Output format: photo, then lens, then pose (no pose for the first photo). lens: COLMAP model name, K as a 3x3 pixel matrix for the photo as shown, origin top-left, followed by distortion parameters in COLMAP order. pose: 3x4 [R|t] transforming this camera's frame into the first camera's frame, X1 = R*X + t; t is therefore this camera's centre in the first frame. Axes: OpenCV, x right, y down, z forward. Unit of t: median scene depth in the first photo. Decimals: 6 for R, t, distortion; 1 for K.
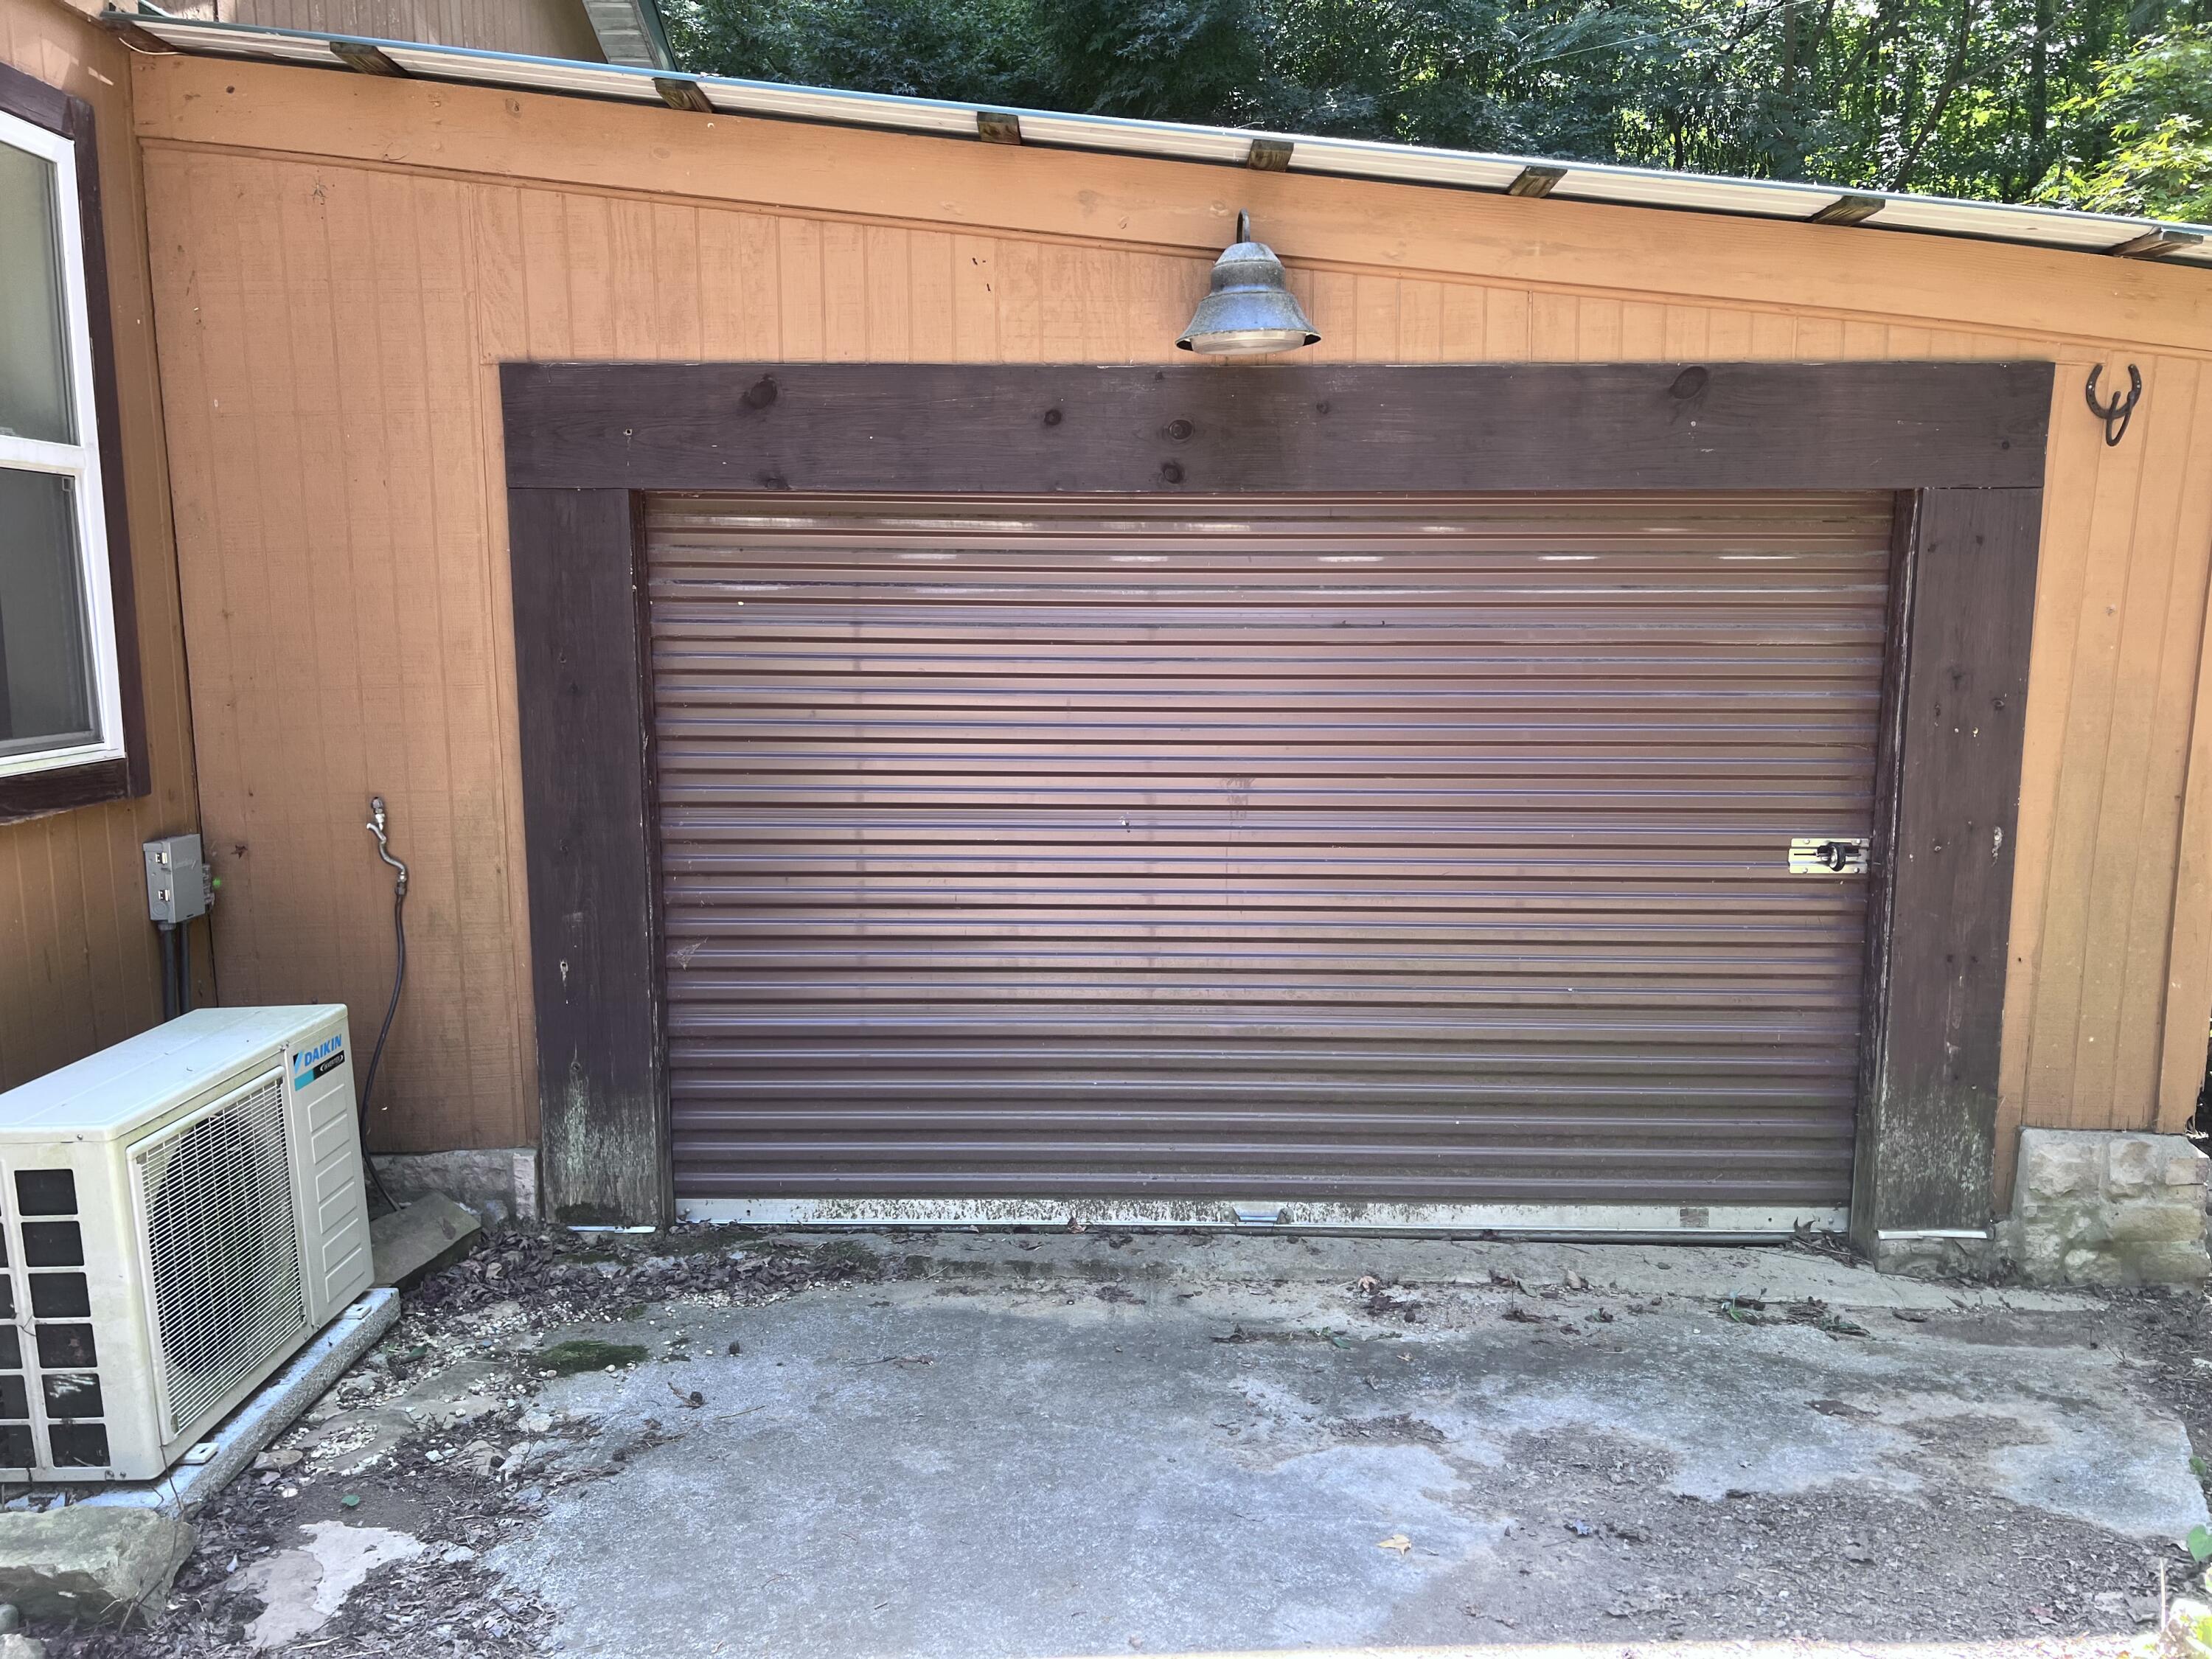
lens RADIAL K [[1661.0, 0, 1117.3], [0, 1661.0, 832.4], [0, 0, 1]] dist [0.051593, -0.054770]
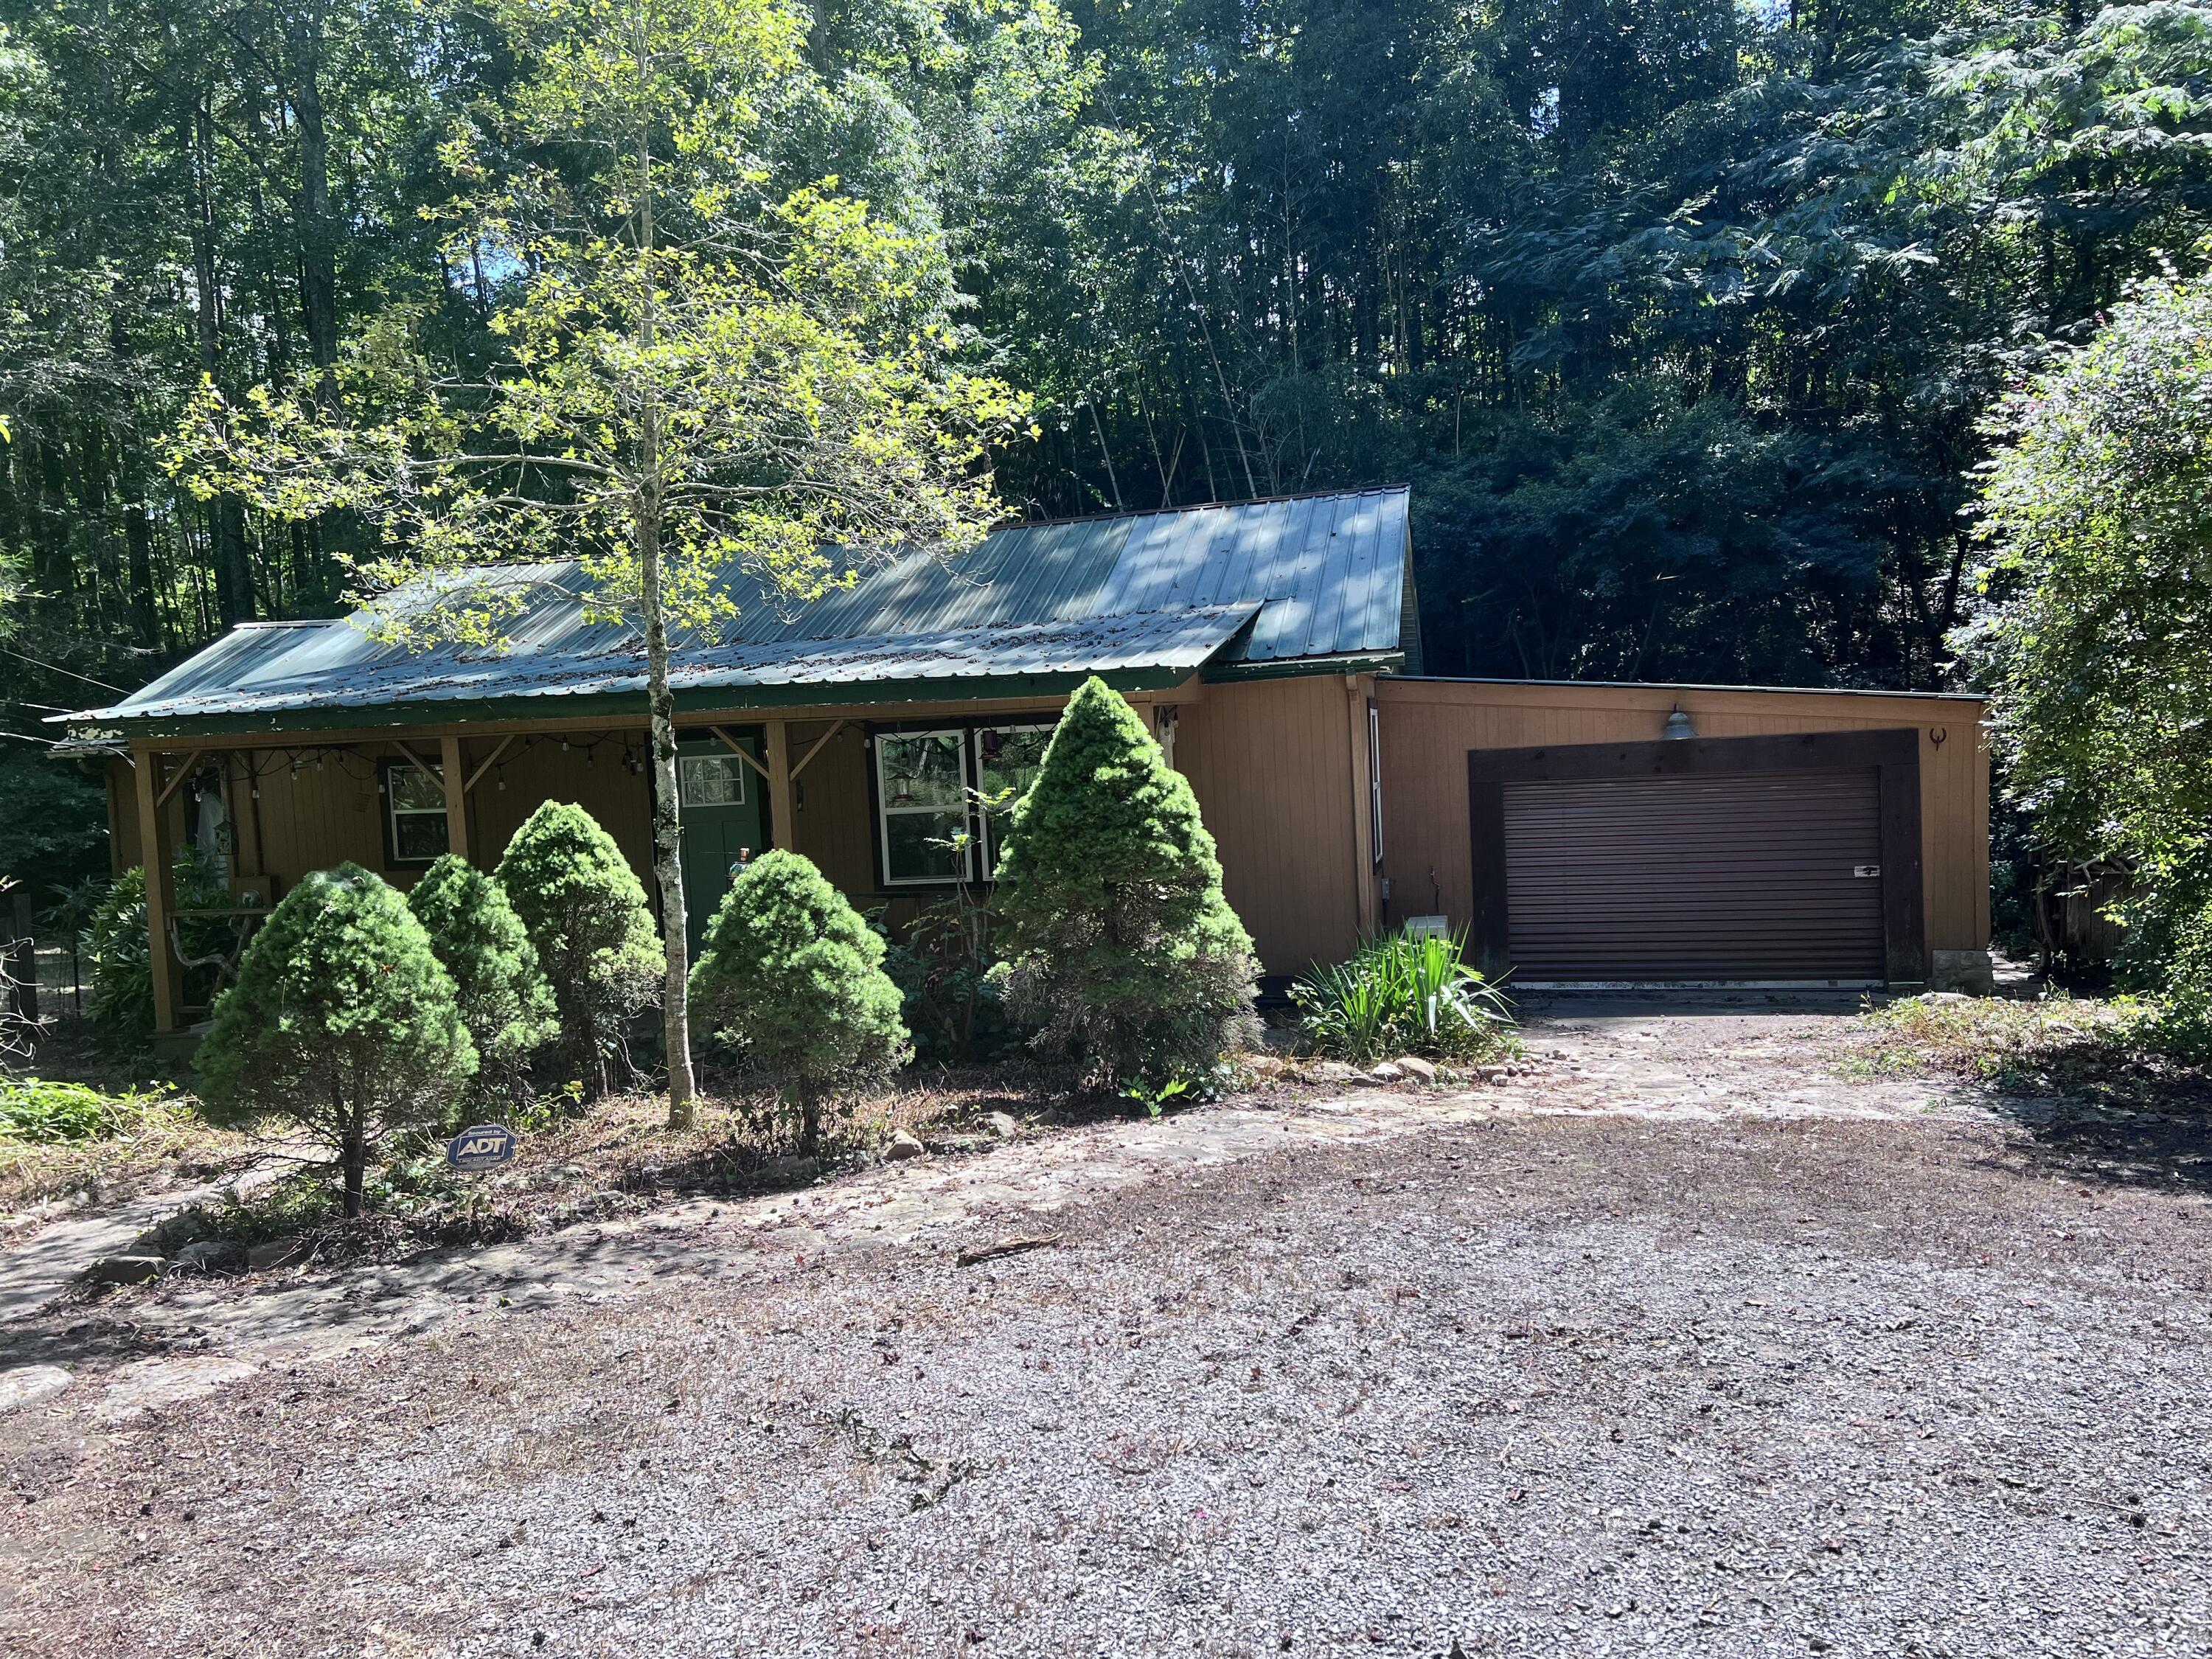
lens RADIAL K [[1661.0, 0, 1097.2], [0, 1661.0, 841.9], [0, 0, 1]] dist [0.051593, -0.054770]
pose [[0.971711, -0.036378, -0.233353, -0.312122], [0.018457, 0.996741, -0.078526, 0.205717], [0.235449, 0.071998, 0.969216, -2.821111]]
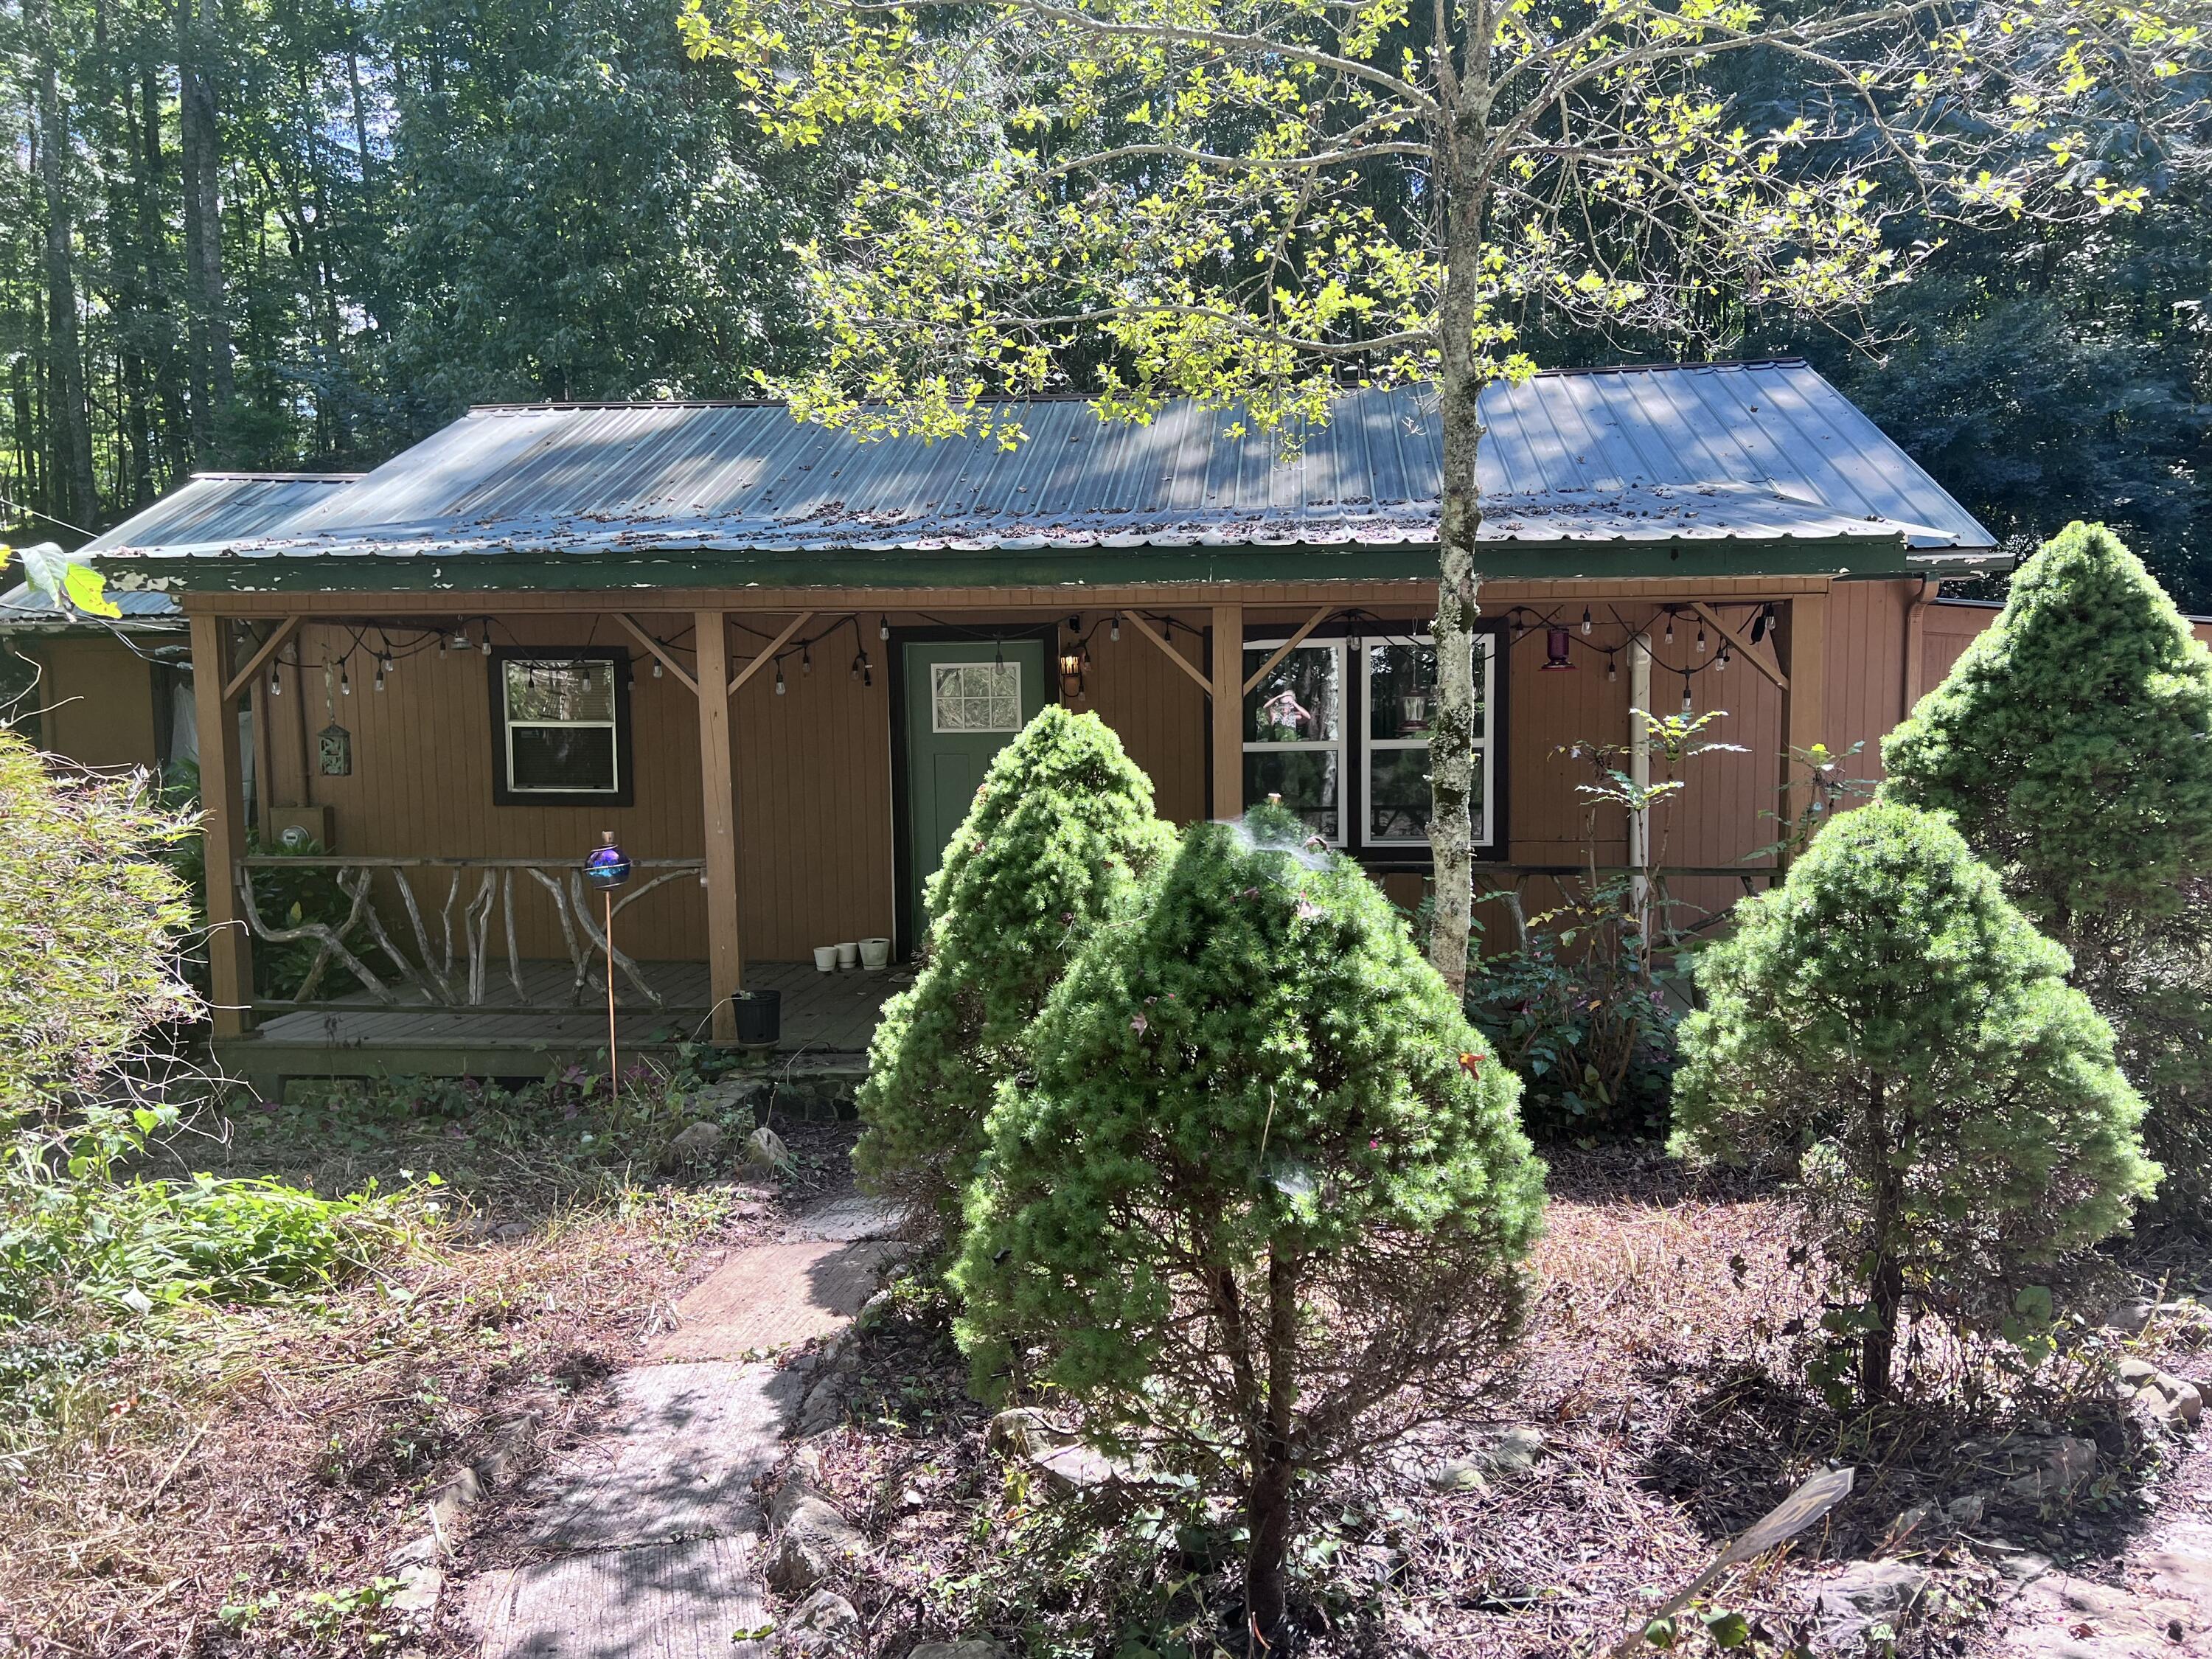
lens RADIAL K [[1661.0, 0, 1108.7], [0, 1661.0, 835.2], [0, 0, 1]] dist [0.051593, -0.054770]
pose [[0.991971, -0.001188, -0.126461, -1.445569], [-0.005665, 0.998535, -0.053815, 0.132534], [0.126340, 0.054100, 0.990511, -2.080778]]
